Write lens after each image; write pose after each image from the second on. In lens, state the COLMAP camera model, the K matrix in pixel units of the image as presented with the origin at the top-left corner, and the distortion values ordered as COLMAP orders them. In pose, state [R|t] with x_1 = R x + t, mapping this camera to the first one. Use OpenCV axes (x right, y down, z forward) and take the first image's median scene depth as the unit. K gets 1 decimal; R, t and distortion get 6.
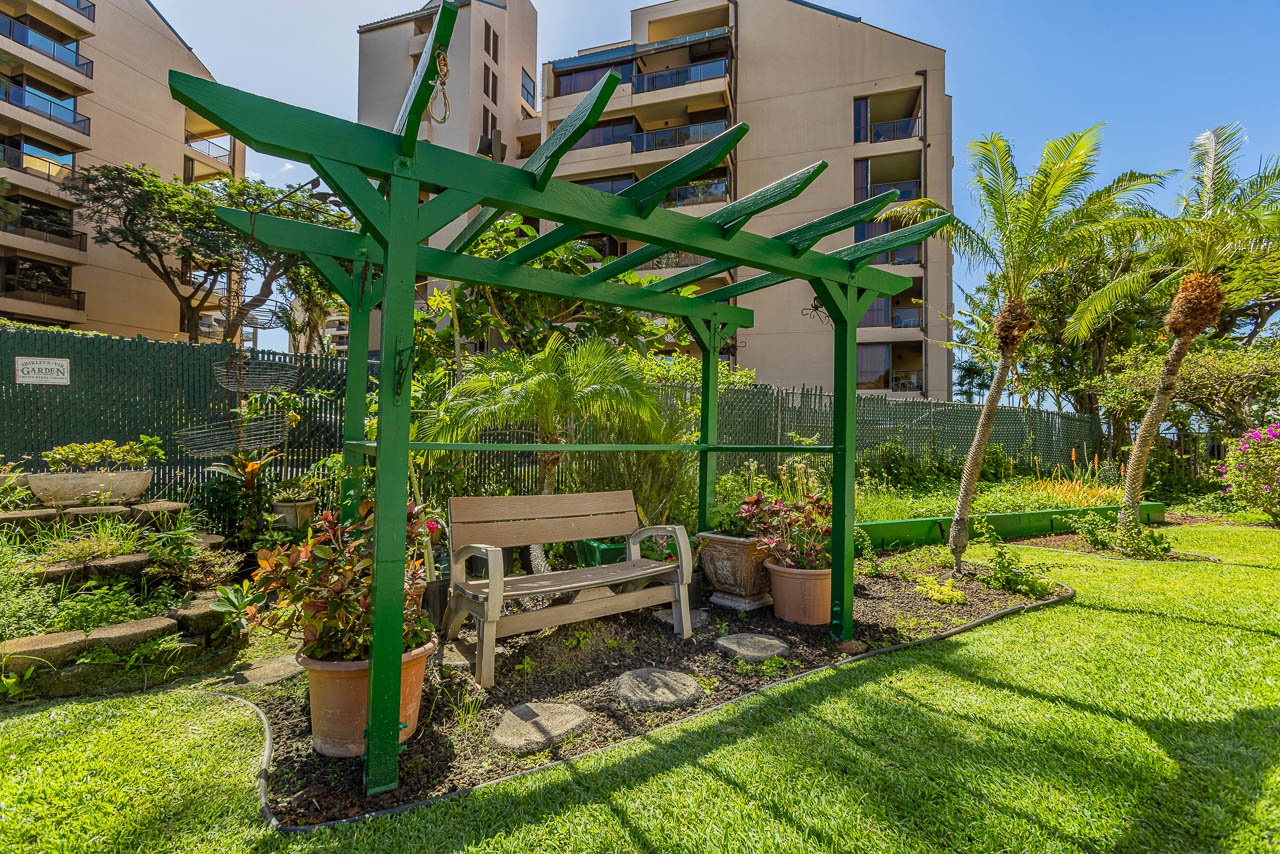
lens RADIAL K [[557.3, 0, 635.2], [0, 557.3, 424.4], [0, 0, 1]] dist [0.000292, 0.000993]
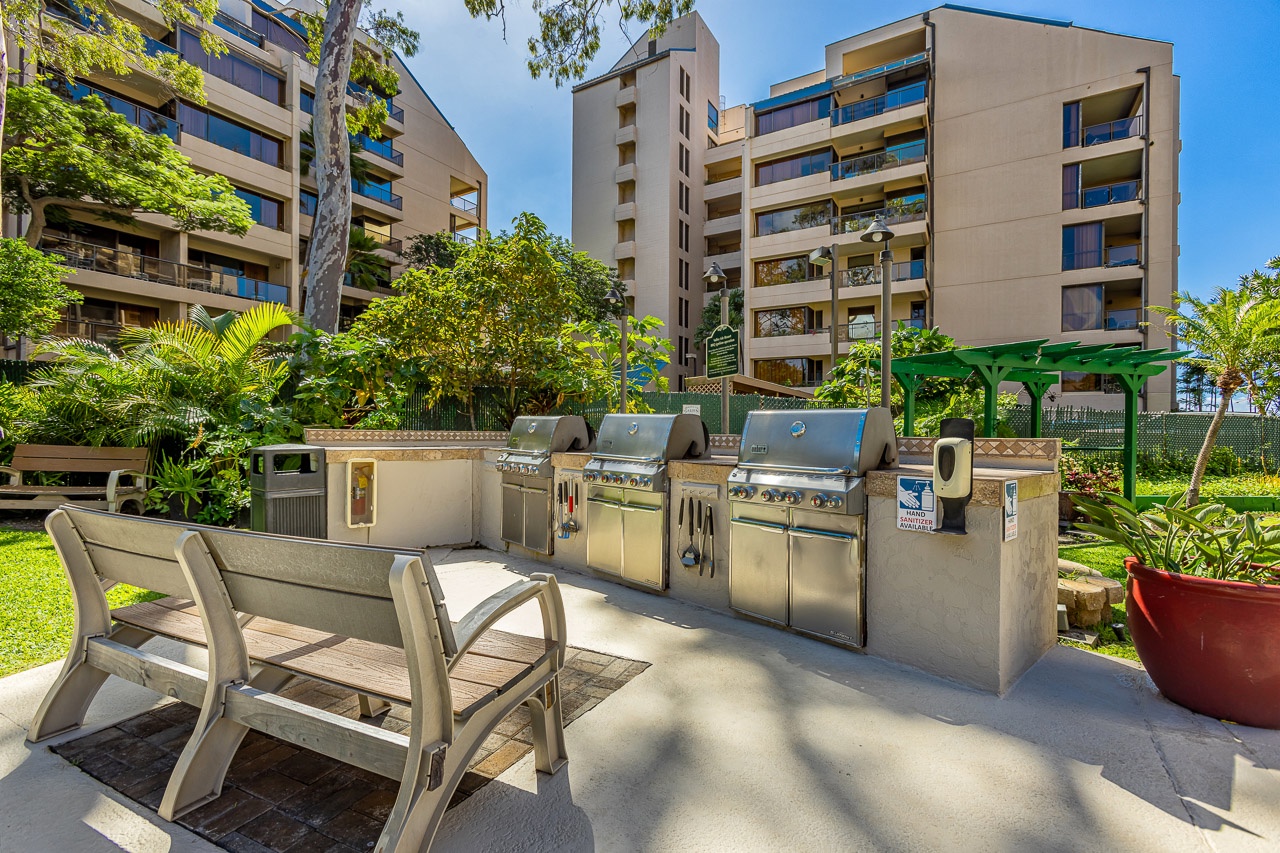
lens RADIAL K [[564.0, 0, 640.0], [0, 564.0, 426.5], [0, 0, 1]] dist [0.013502, 0.000248]
pose [[0.972932, 0.001329, -0.231088, -0.113587], [0.000342, 0.999974, 0.007190, -0.006984], [0.231091, -0.007074, 0.972906, -0.187646]]
